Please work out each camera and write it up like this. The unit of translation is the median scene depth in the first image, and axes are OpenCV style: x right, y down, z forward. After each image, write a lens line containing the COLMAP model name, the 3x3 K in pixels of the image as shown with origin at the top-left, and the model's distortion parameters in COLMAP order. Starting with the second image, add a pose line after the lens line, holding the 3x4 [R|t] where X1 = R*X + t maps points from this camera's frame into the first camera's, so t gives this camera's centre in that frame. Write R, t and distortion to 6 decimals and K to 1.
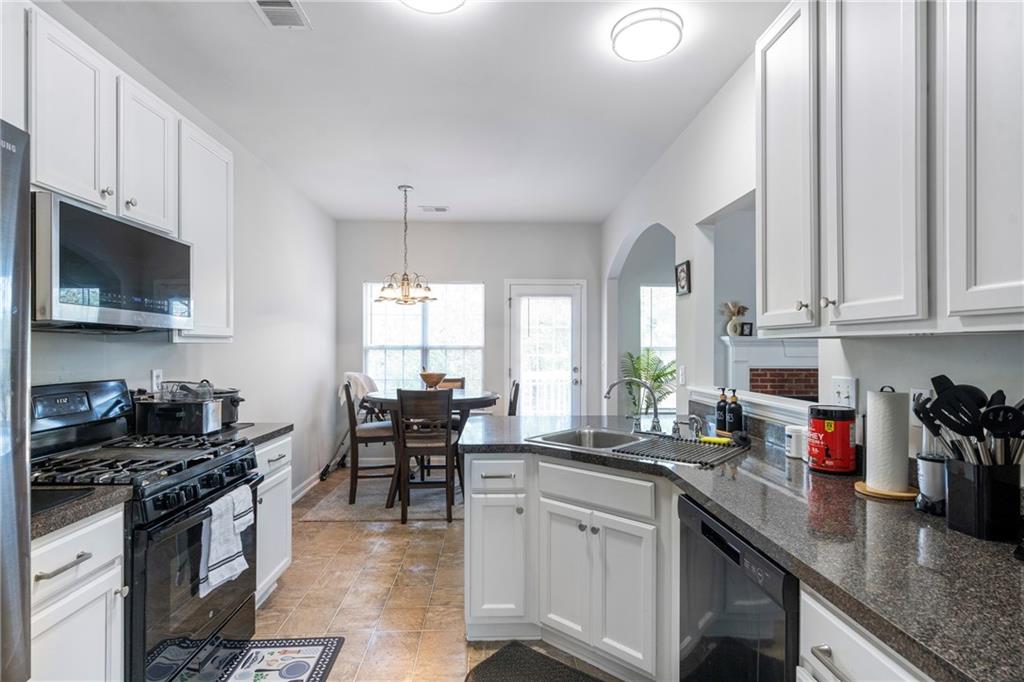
lens RADIAL K [[531.3, 0, 514.6], [0, 531.3, 344.2], [0, 0, 1]] dist [-0.000046, 0.000001]
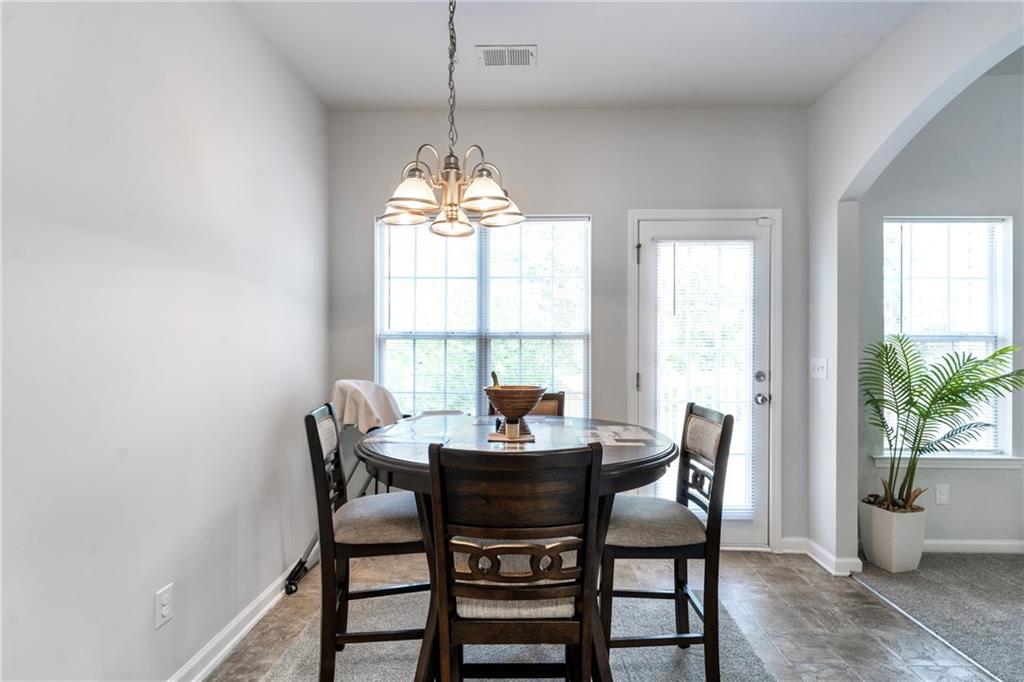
lens RADIAL K [[531.3, 0, 512.3], [0, 531.3, 341.9], [0, 0, 1]] dist [-0.000046, 0.000001]
pose [[0.996965, 0.000667, -0.077848, -0.096074], [-0.000488, 0.999997, 0.002310, 0.011941], [0.077850, -0.002265, 0.996963, 0.449942]]
